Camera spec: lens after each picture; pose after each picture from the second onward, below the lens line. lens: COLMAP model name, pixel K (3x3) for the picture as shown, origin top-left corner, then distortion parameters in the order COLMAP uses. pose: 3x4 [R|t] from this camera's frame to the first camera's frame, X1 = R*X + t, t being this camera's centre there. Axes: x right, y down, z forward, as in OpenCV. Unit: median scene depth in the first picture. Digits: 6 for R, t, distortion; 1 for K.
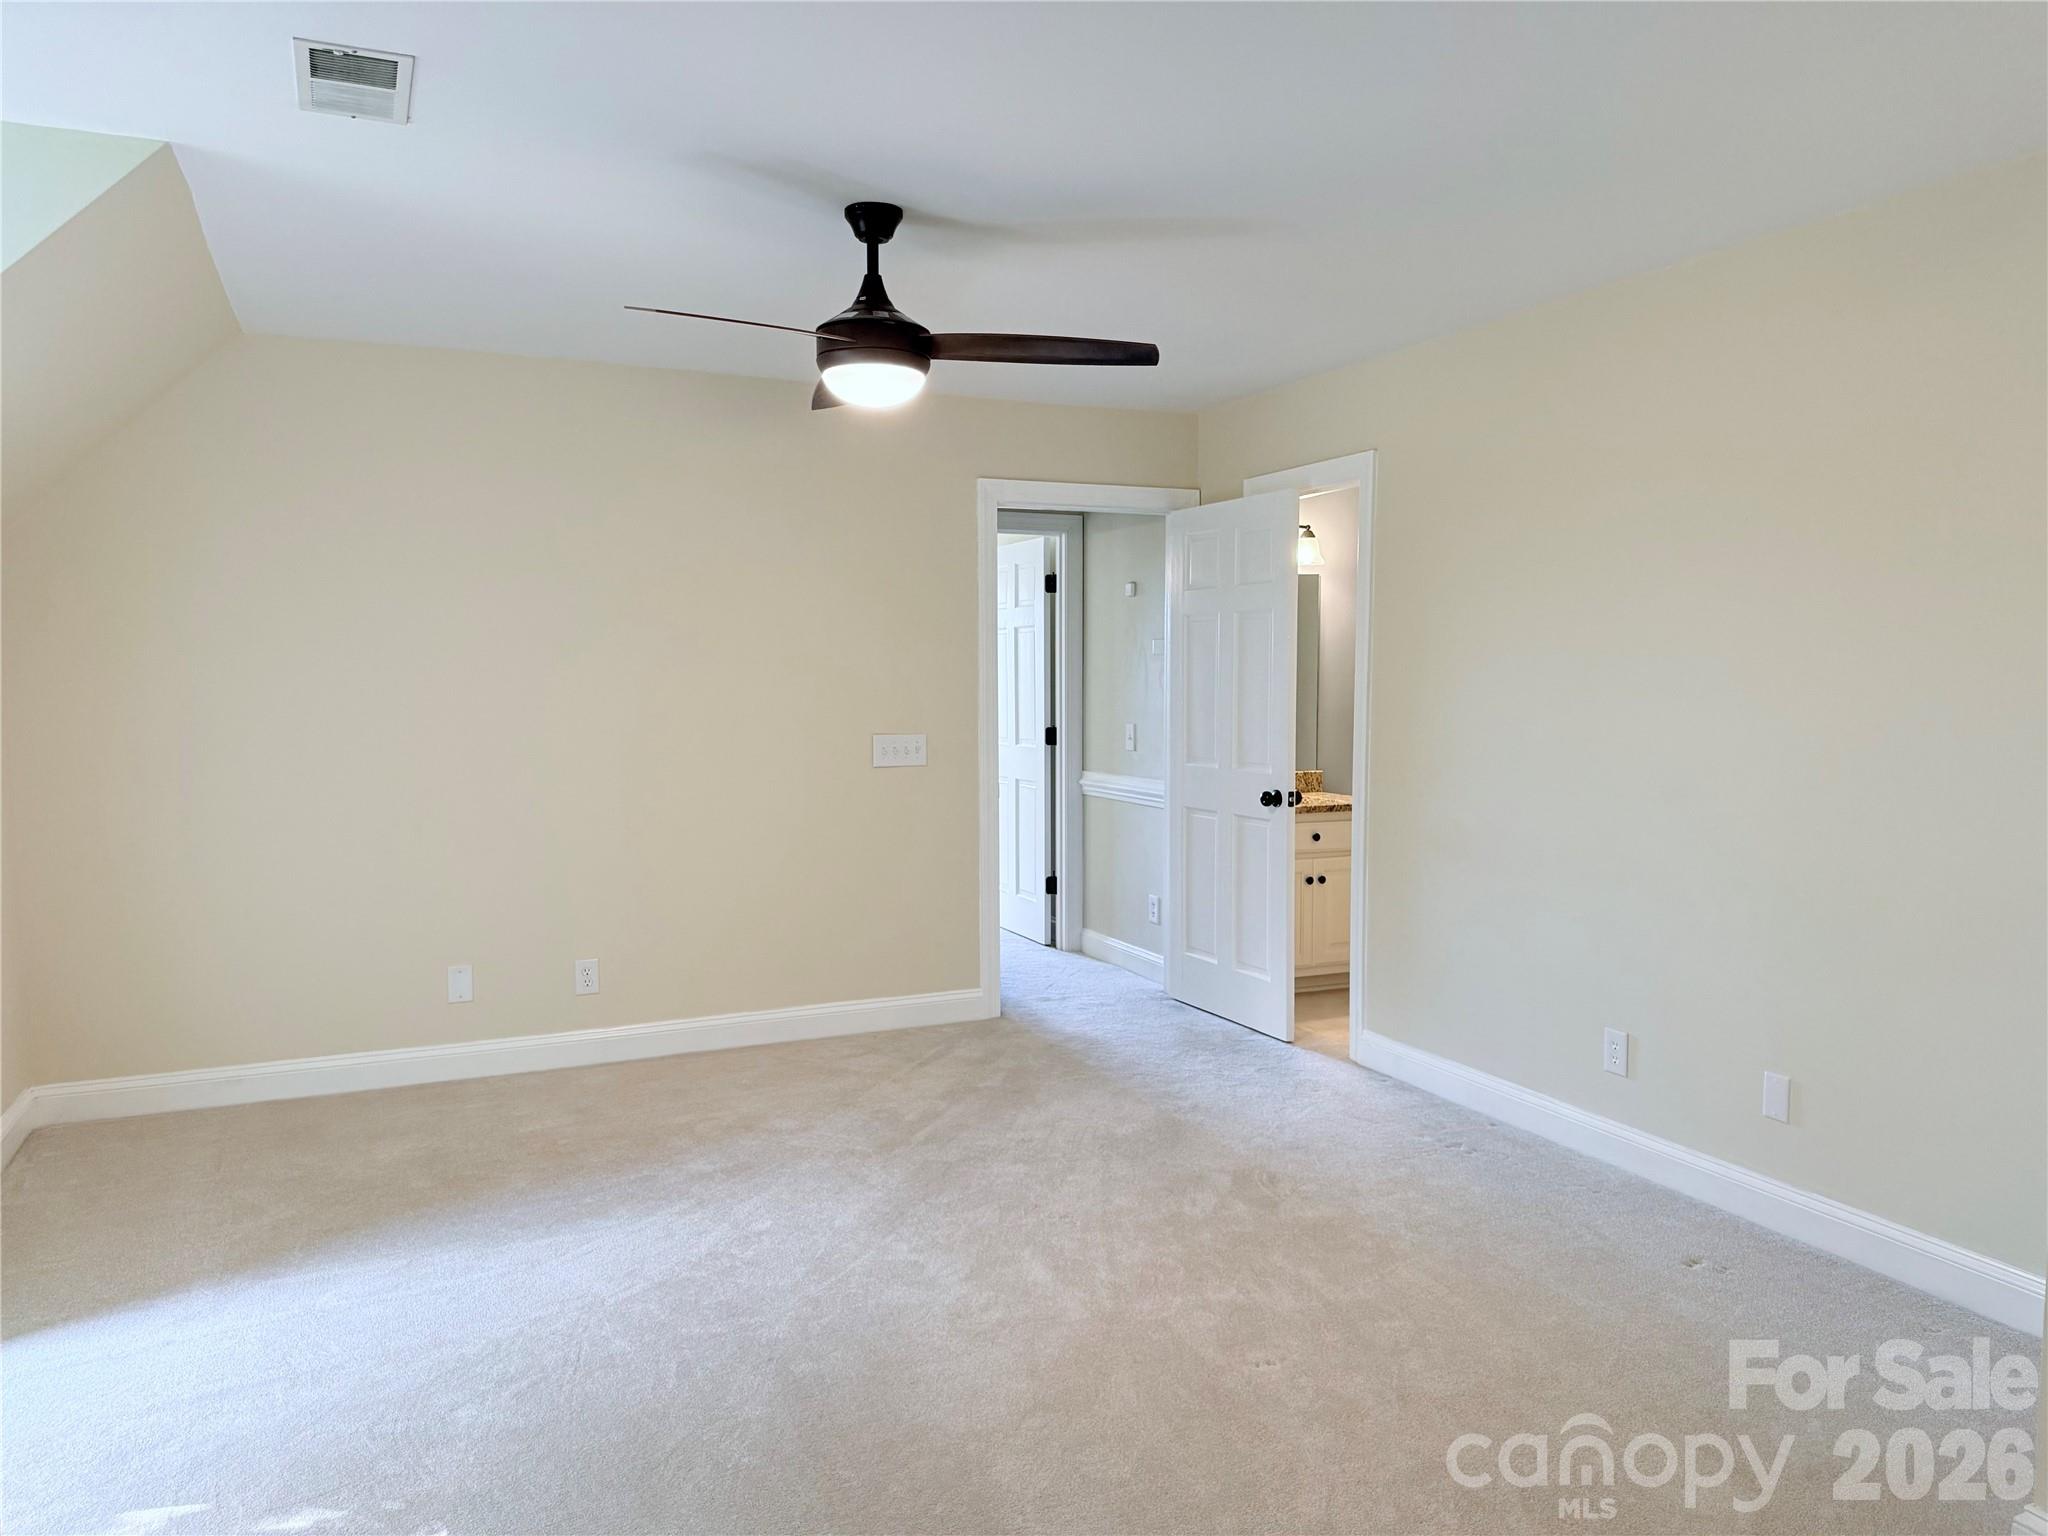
lens RADIAL K [[1437.1, 0, 1025.2], [0, 1437.1, 776.6], [0, 0, 1]] dist [0.052130, -0.061002]
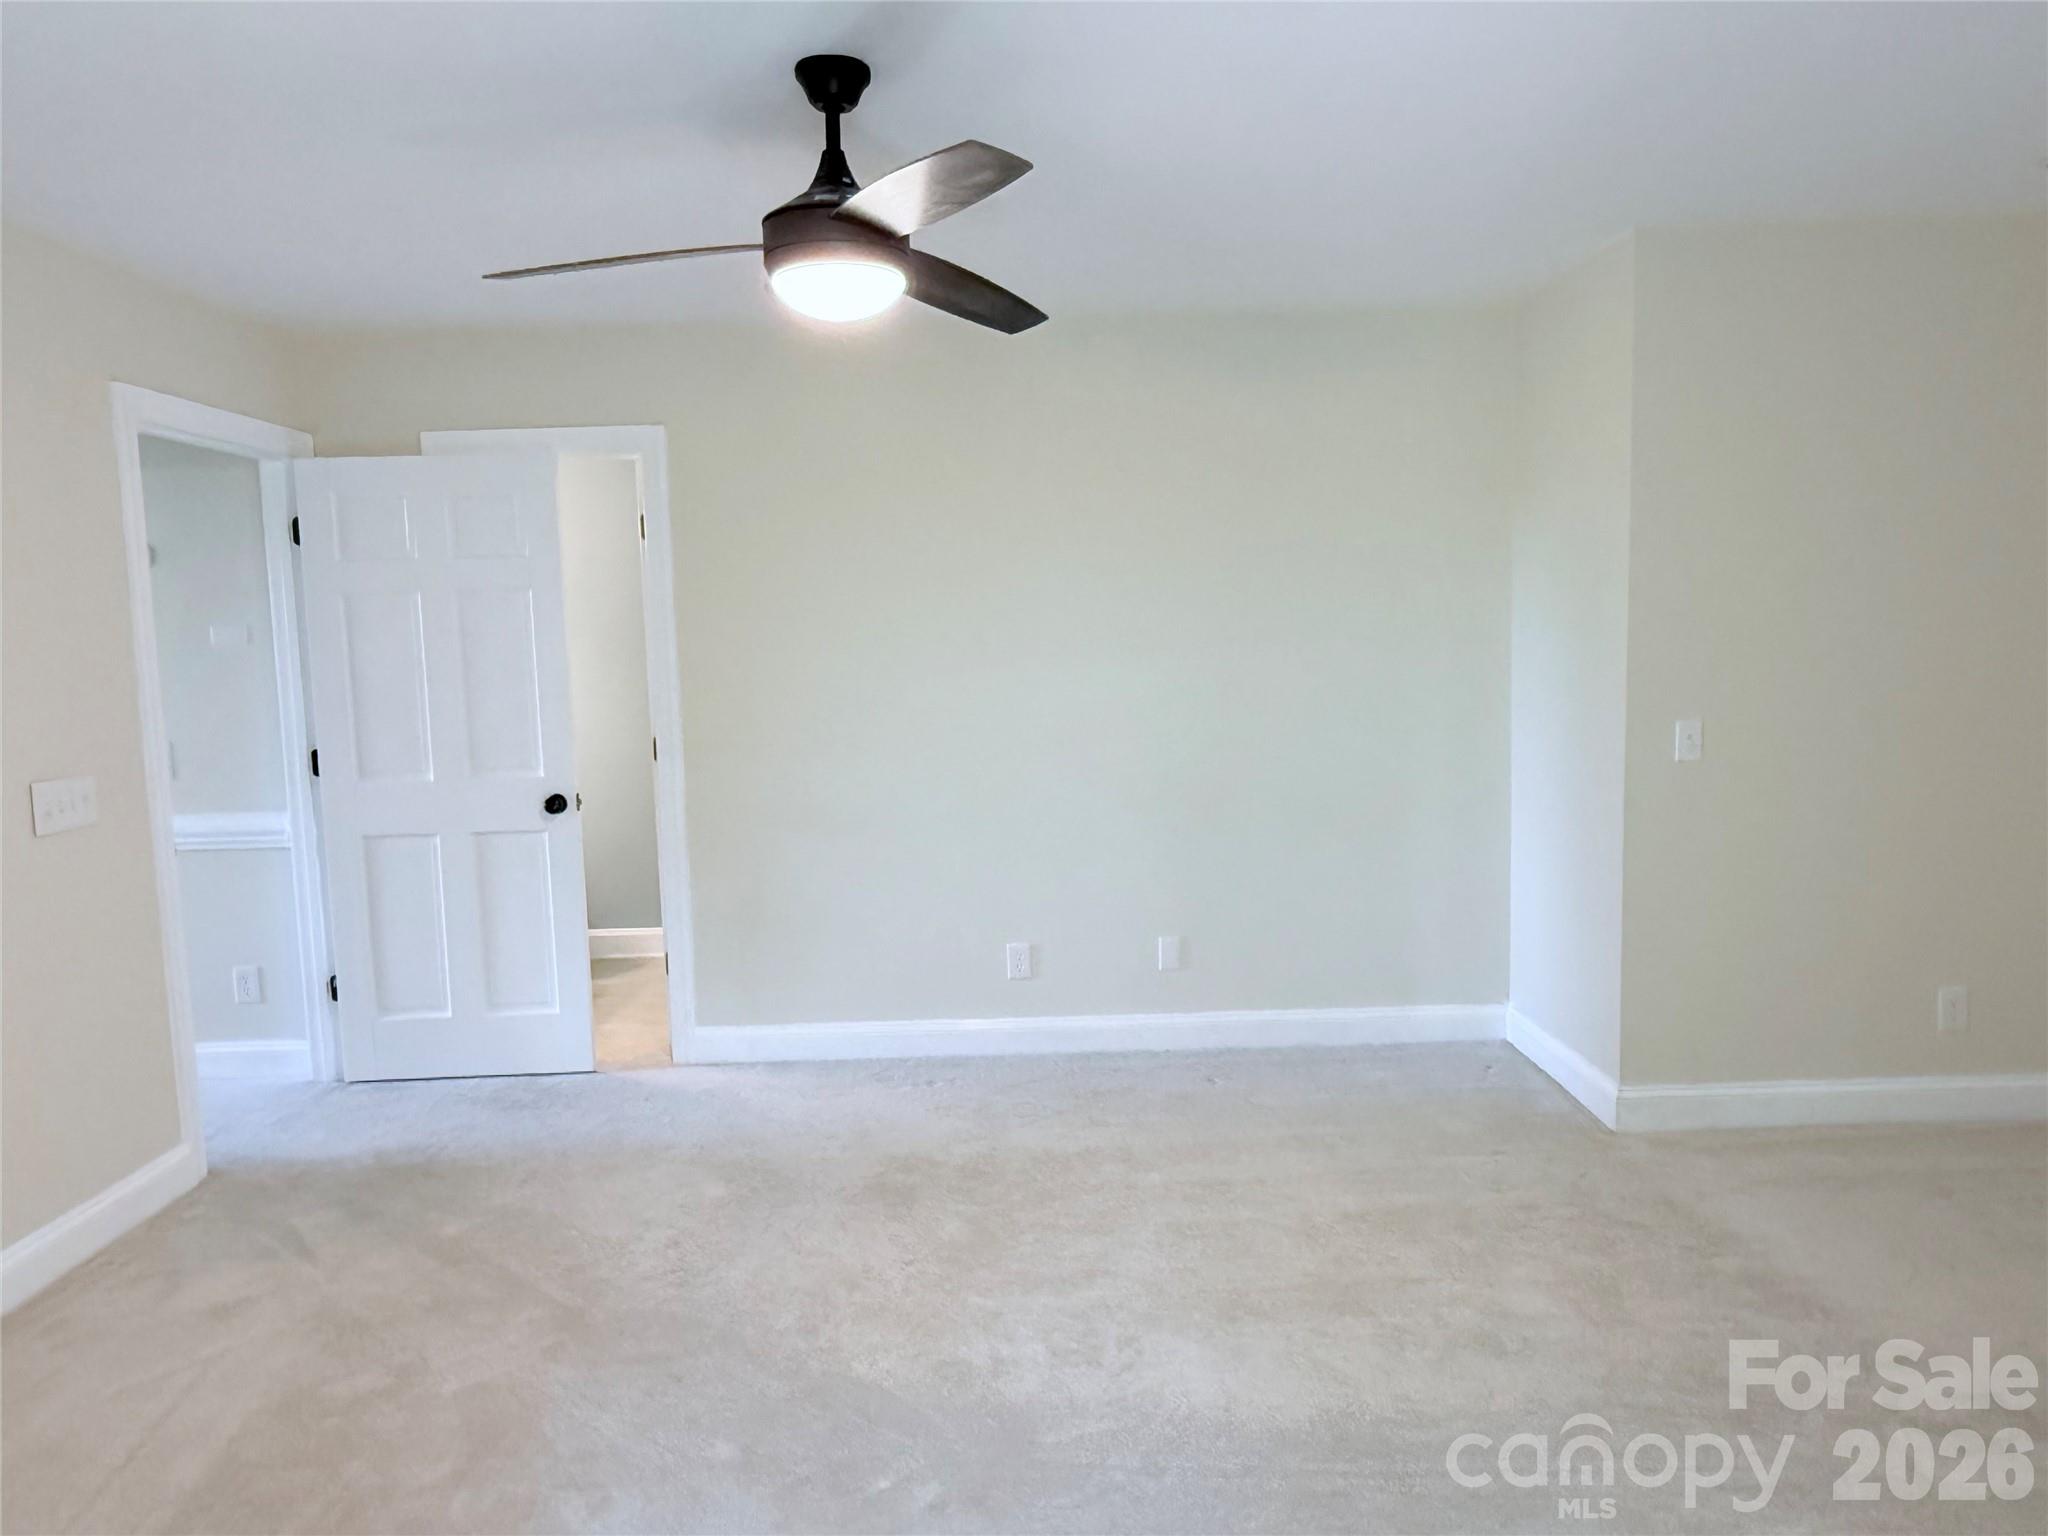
lens RADIAL K [[1415.7, 0, 1027.3], [0, 1415.7, 758.4], [0, 0, 1]] dist [0.003799, -0.002303]
pose [[0.407623, -0.095999, 0.908090, -0.512337], [0.097267, 0.993365, 0.061352, -0.039558], [-0.907955, 0.063319, 0.414256, 0.392568]]
